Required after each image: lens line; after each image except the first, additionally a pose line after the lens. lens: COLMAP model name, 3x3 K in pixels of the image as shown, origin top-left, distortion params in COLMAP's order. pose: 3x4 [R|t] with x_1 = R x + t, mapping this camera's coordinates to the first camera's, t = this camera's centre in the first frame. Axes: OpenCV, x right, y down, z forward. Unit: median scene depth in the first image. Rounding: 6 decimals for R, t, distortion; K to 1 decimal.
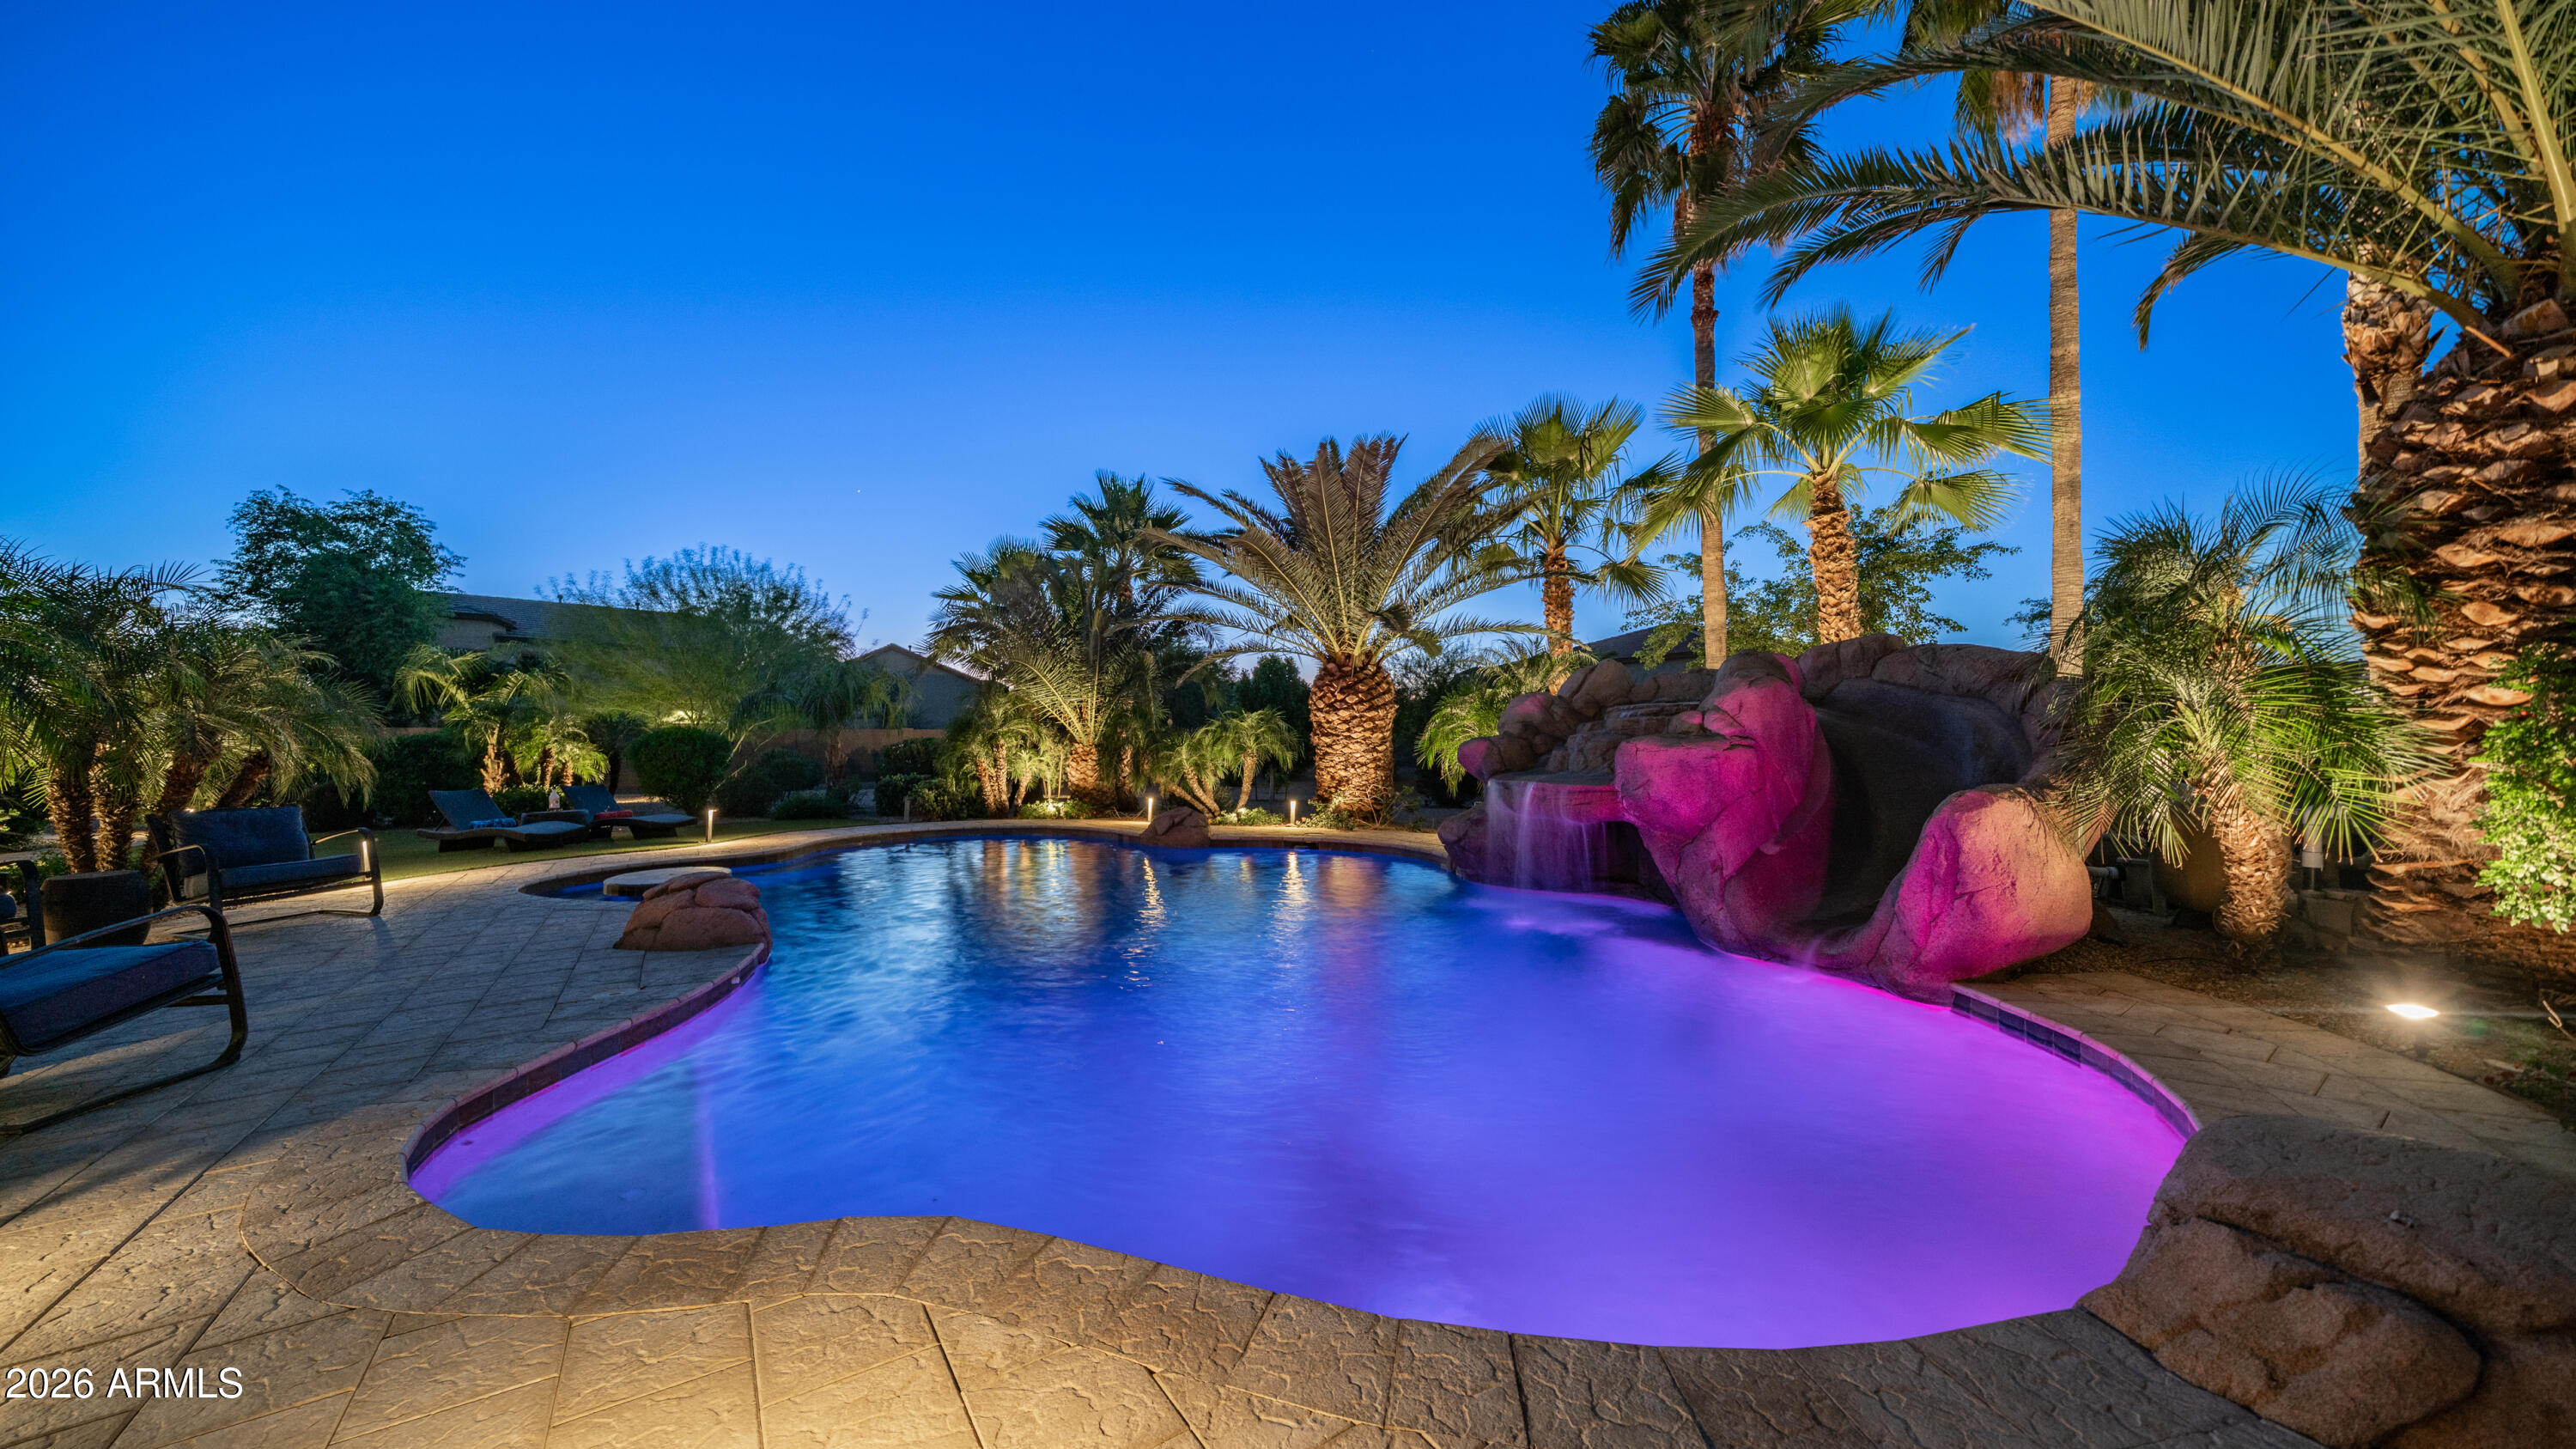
lens RADIAL K [[875.5, 0, 1264.0], [0, 875.5, 736.3], [0, 0, 1]] dist [-0.007801, -0.000240]
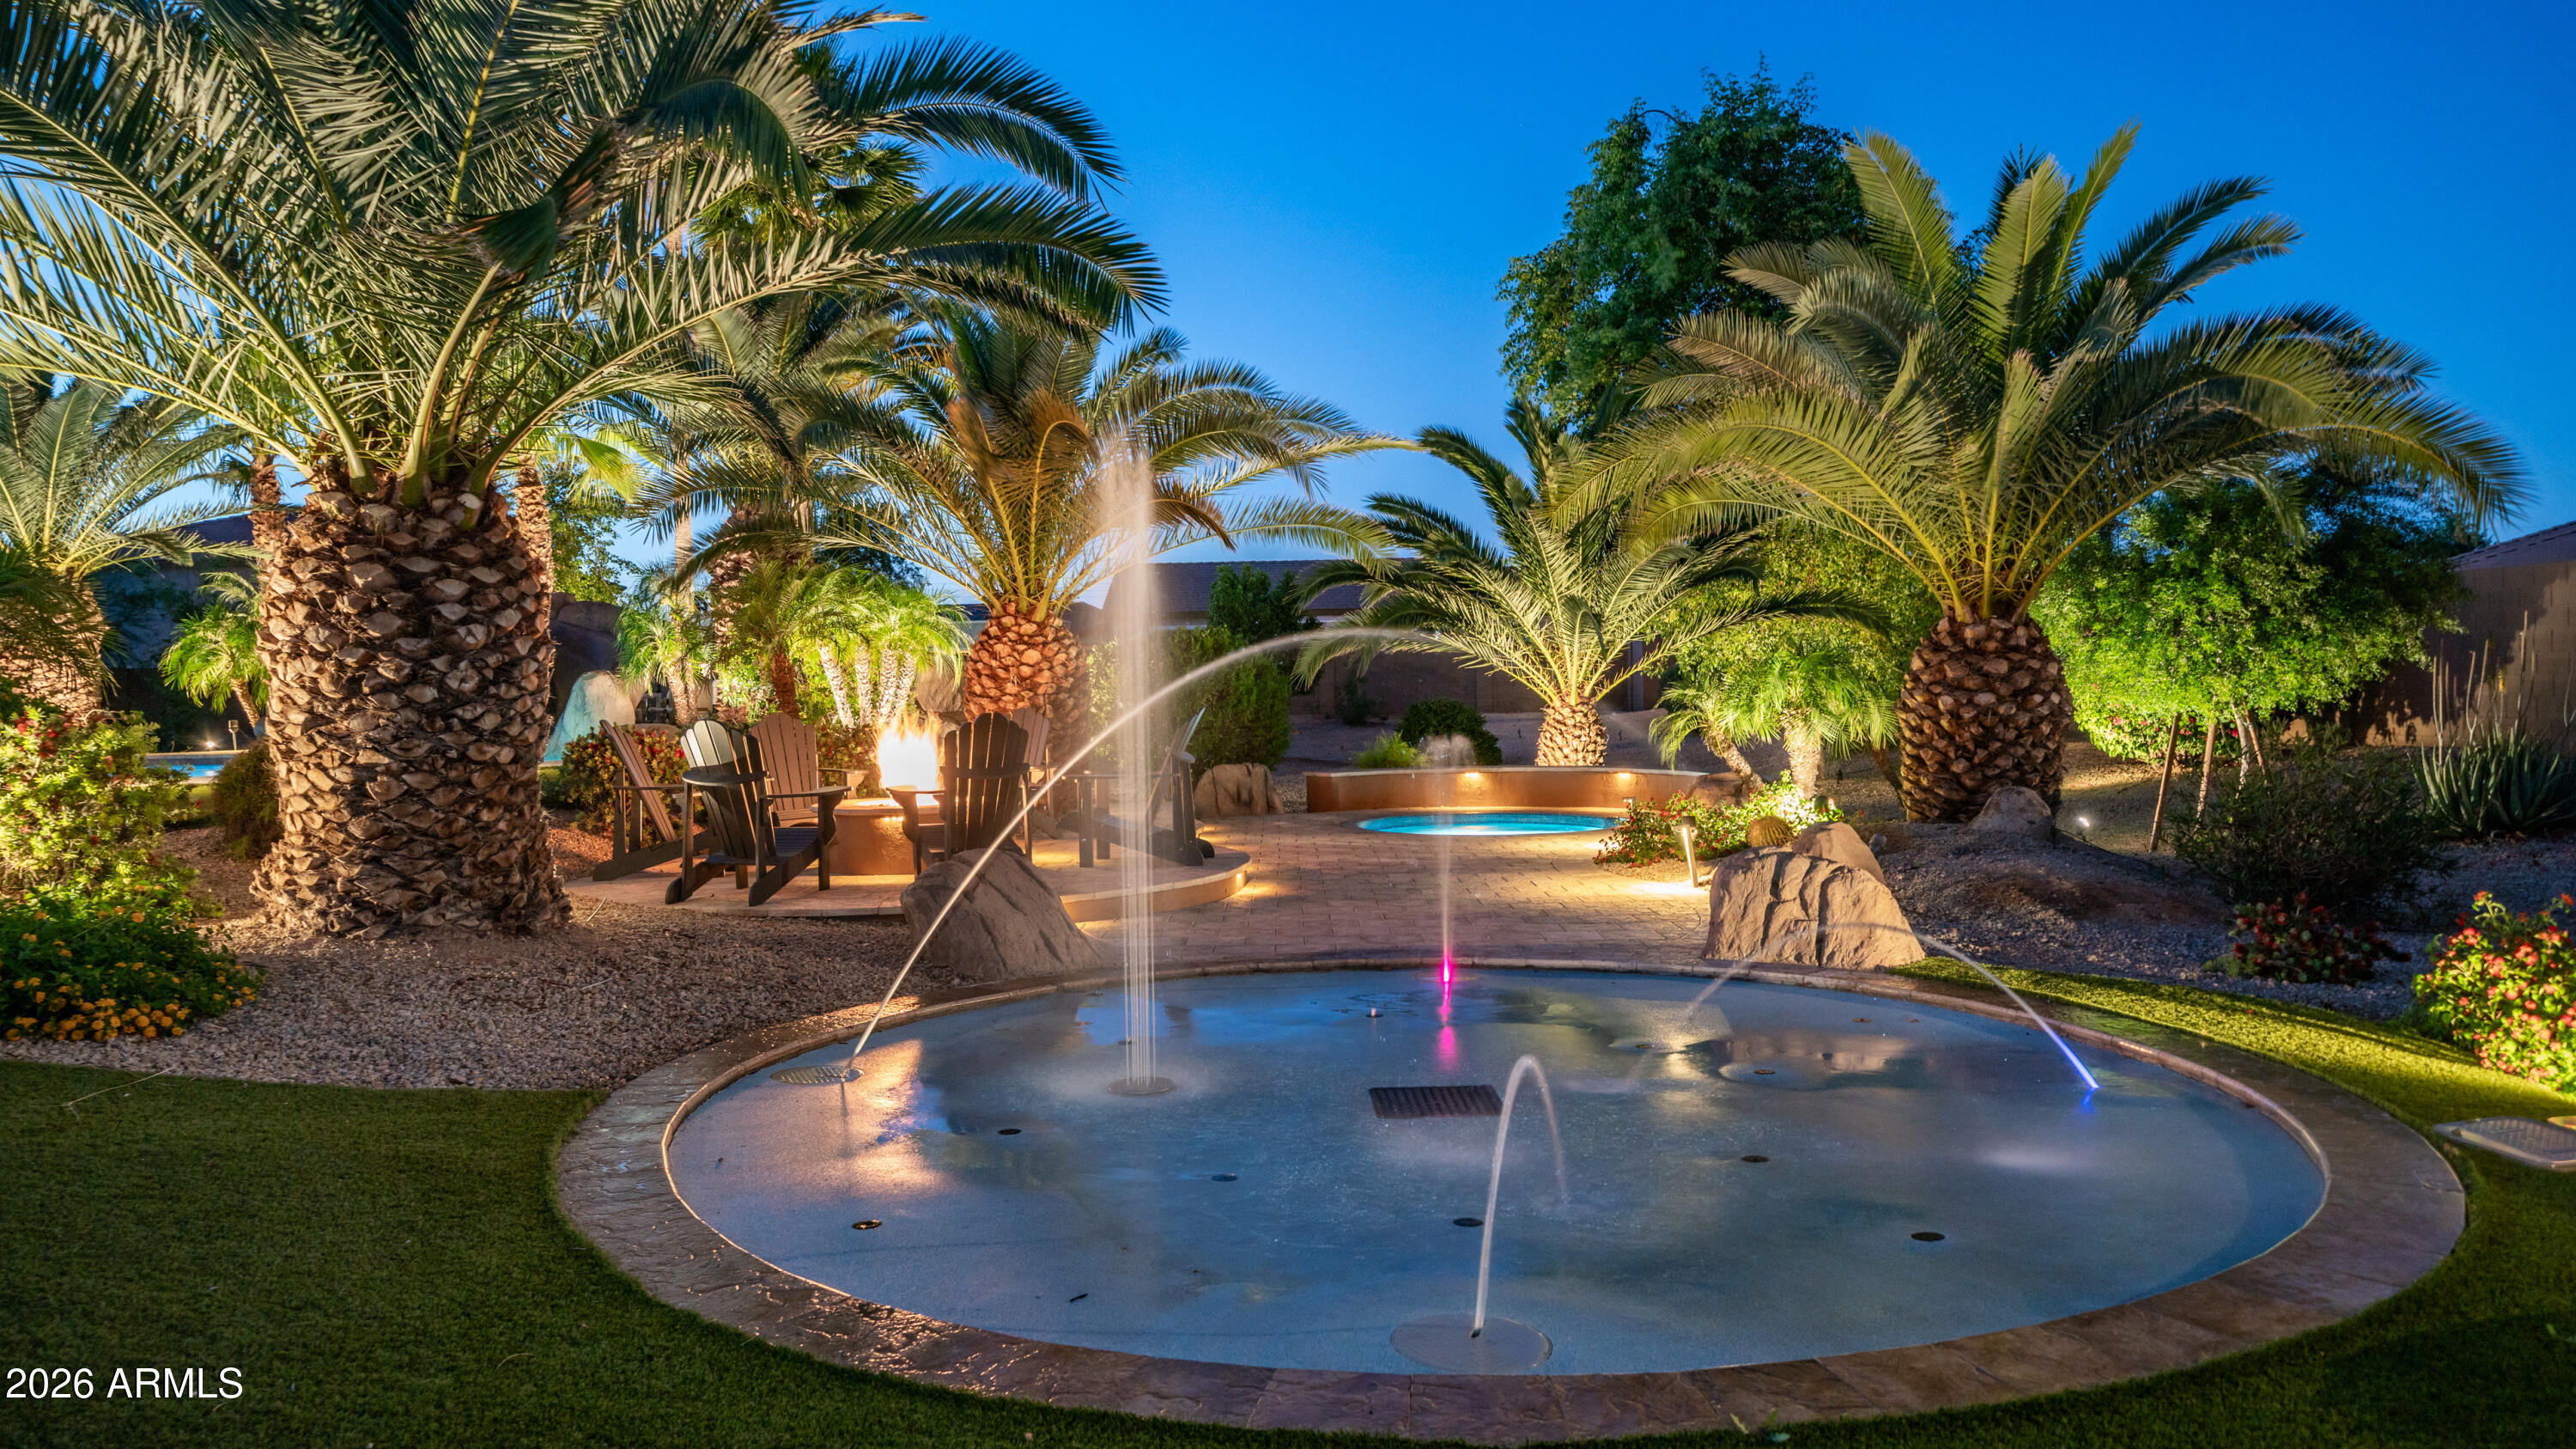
lens RADIAL K [[1725.4, 0, 1283.9], [0, 1725.4, 743.4], [0, 0, 1]] dist [0.011588, -0.002187]
pose [[0.552373, -0.030960, 0.833022, -0.701419], [0.008311, 0.999465, 0.031635, 0.041290], [-0.833555, -0.010551, 0.552335, -1.074718]]
